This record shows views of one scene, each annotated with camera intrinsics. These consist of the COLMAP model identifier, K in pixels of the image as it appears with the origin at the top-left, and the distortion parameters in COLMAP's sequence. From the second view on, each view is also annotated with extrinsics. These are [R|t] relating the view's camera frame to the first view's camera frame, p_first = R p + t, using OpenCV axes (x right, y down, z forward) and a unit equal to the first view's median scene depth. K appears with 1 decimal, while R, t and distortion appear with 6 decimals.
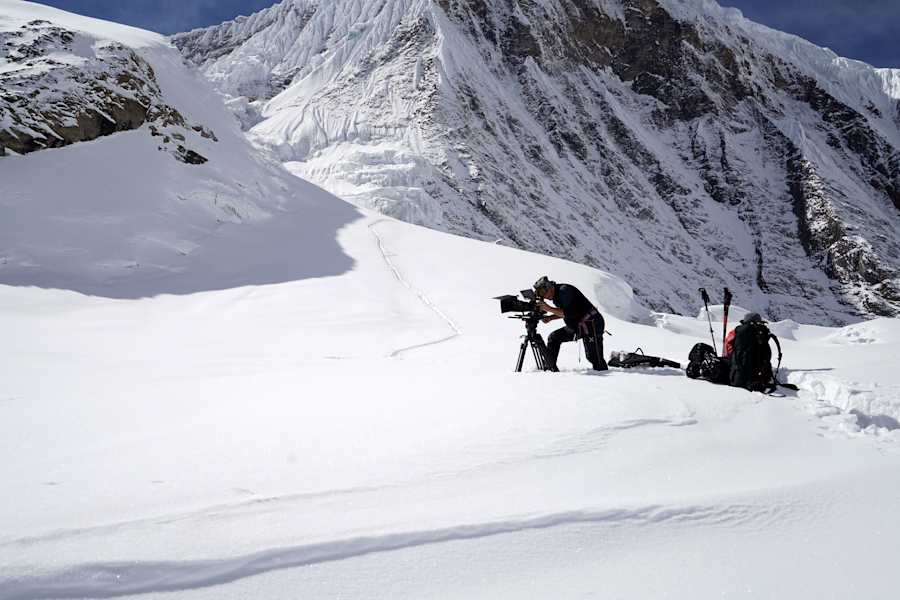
lens RADIAL K [[923.8, 0, 451.4], [0, 923.8, 301.2], [0, 0, 1]] dist [-0.071536, 0.000577]
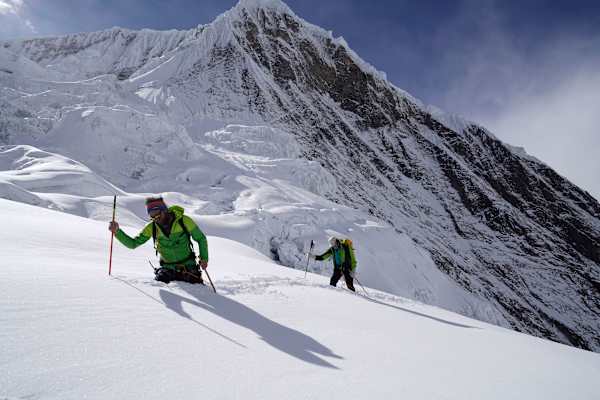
lens RADIAL K [[401.4, 0, 300.0], [0, 401.4, 200.0], [0, 0, 1]] dist [-0.026346, 0.005662]
pose [[0.940436, 0.052777, 0.335851, -0.134861], [-0.050854, 0.998600, -0.014526, -0.039261], [-0.336147, -0.003419, 0.941803, 0.315701]]
